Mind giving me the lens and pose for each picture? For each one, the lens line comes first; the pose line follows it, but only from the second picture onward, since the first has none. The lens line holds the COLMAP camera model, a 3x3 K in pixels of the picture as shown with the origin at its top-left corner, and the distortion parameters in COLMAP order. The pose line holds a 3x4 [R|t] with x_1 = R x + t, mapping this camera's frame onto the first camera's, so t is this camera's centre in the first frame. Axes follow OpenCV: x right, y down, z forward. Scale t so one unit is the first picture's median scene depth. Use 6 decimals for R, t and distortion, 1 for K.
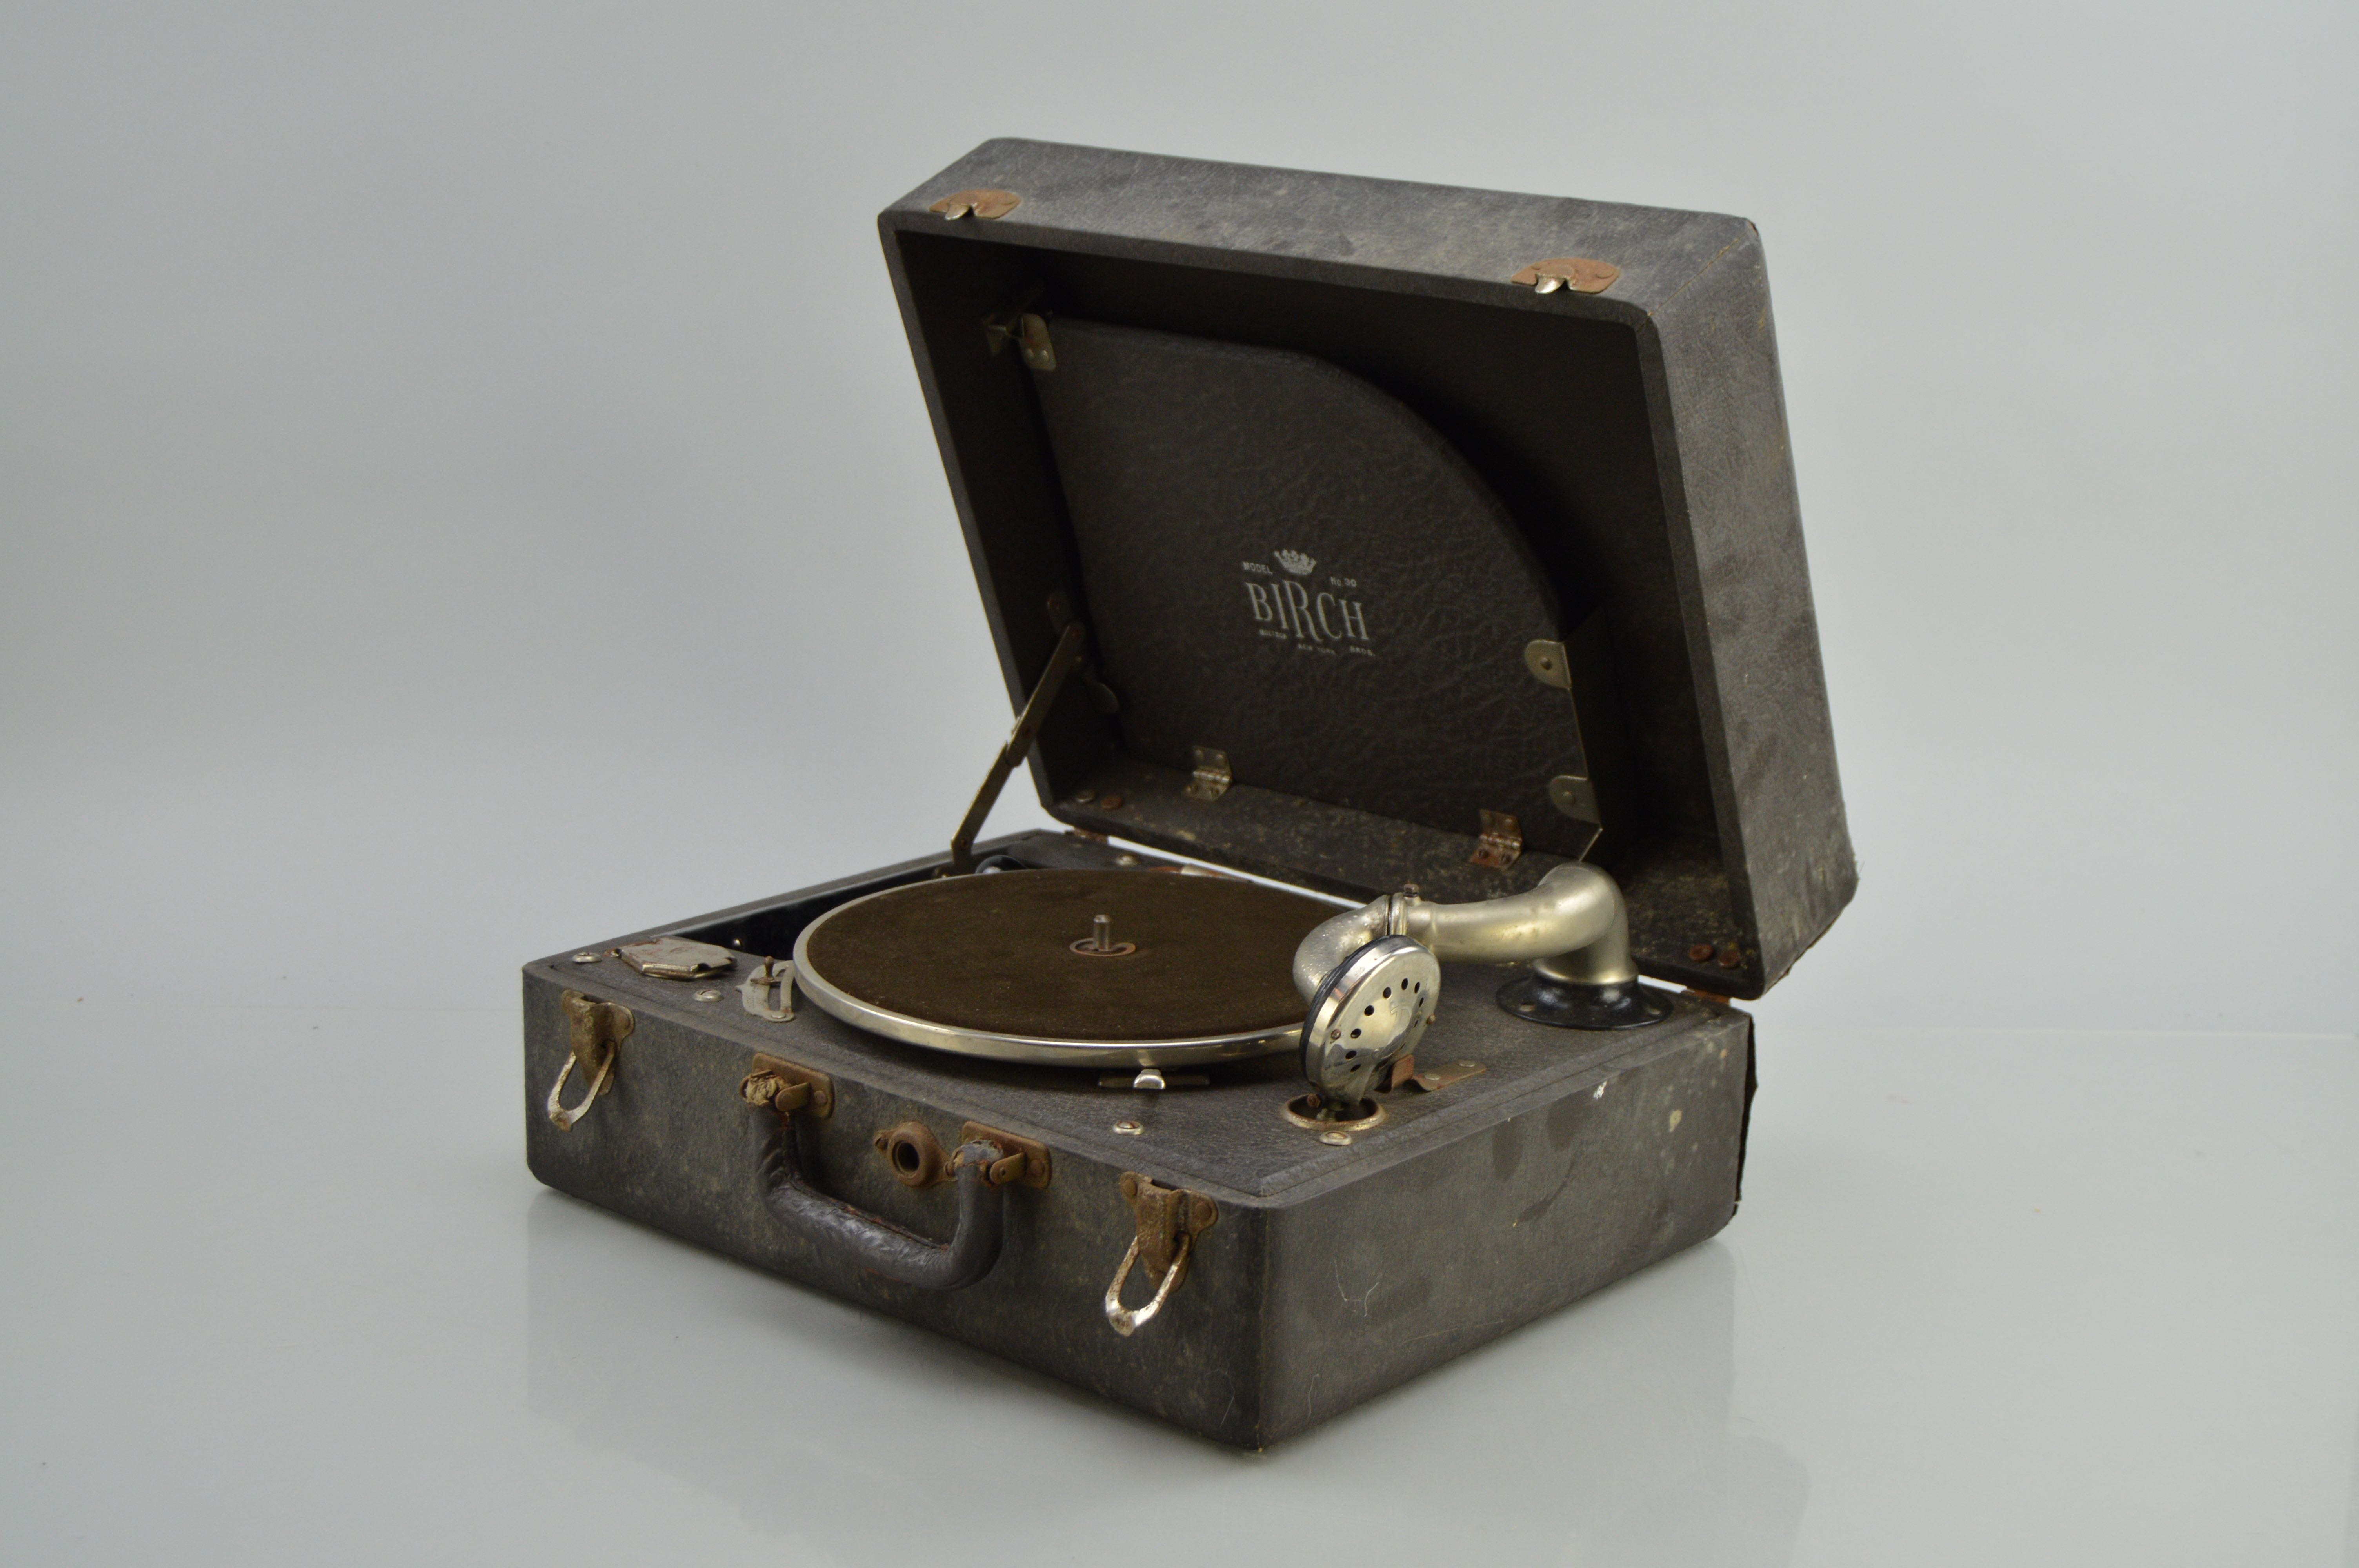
lens RADIAL K [[3834.3, 0, 1161.2], [0, 3834.3, 779.9], [0, 0, 1]] dist [0.029009, 0.000000]
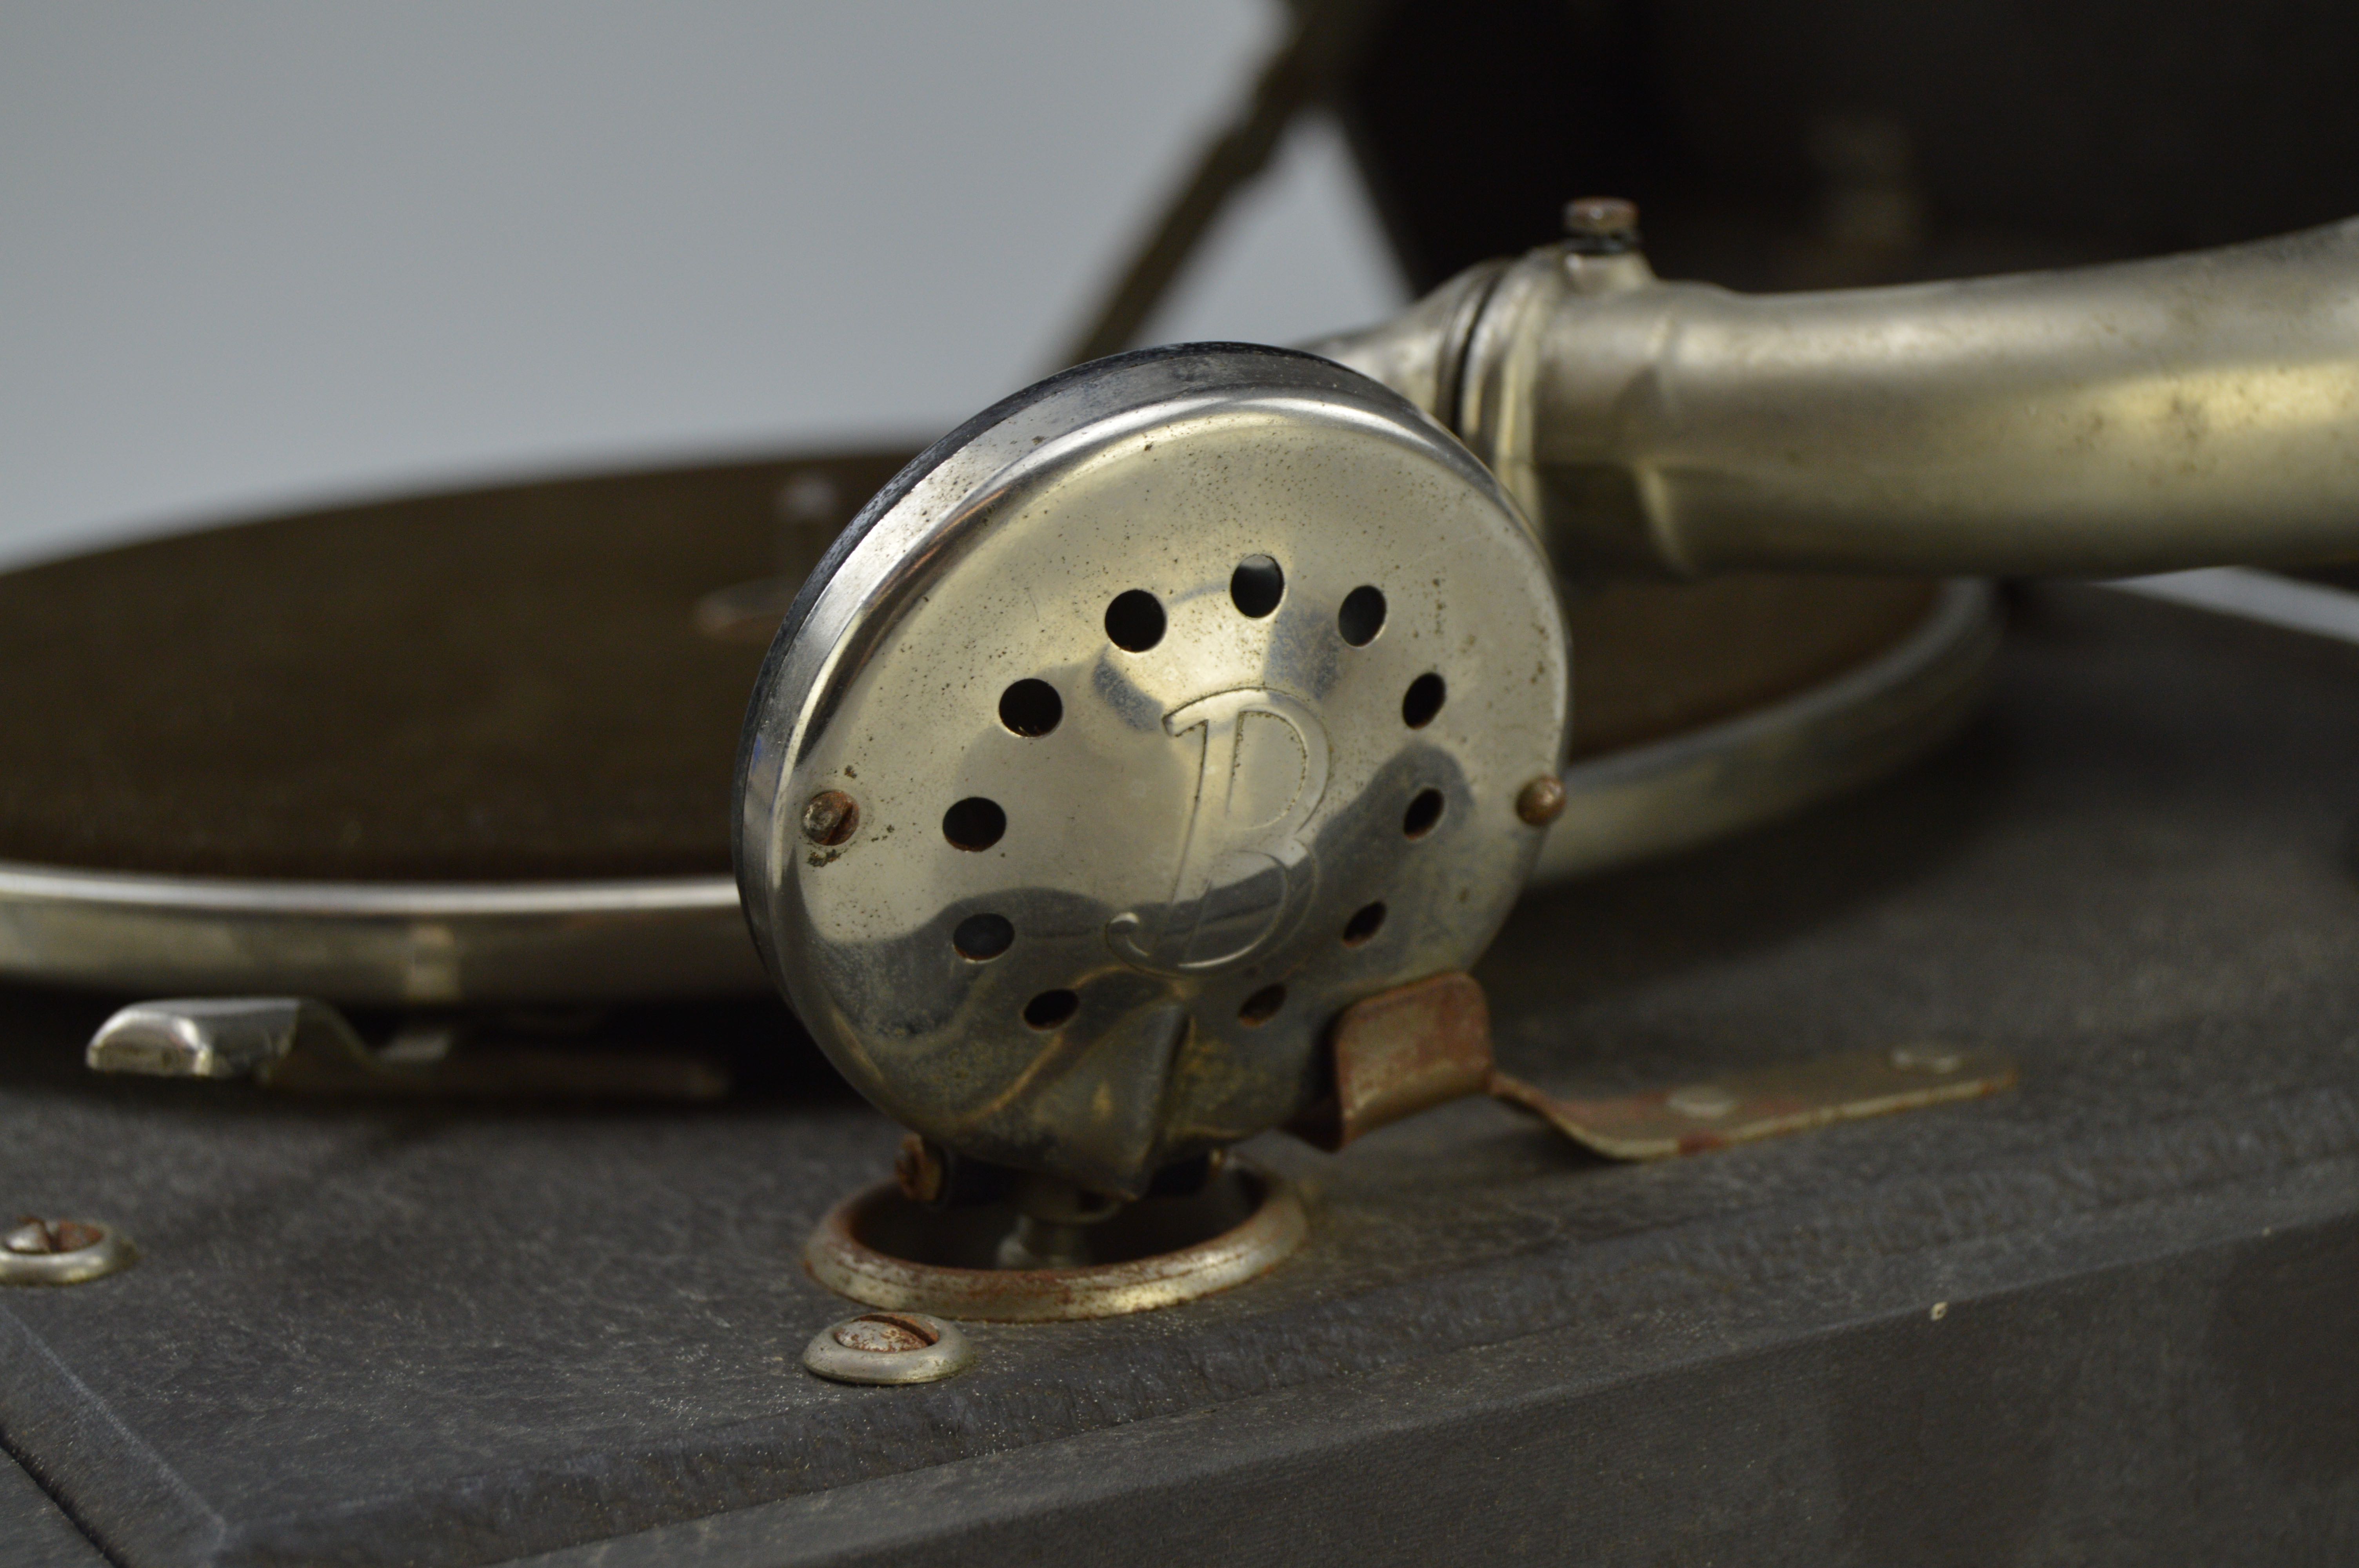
lens RADIAL K [[5225.4, 0, 1179.8], [0, 5225.4, 779.6], [0, 0, 1]] dist [-0.006731, 0.000000]
pose [[0.915001, 0.006513, -0.403399, 0.161014], [-0.016326, 0.999648, -0.020891, 0.065879], [0.403121, 0.025702, 0.914785, 0.718599]]
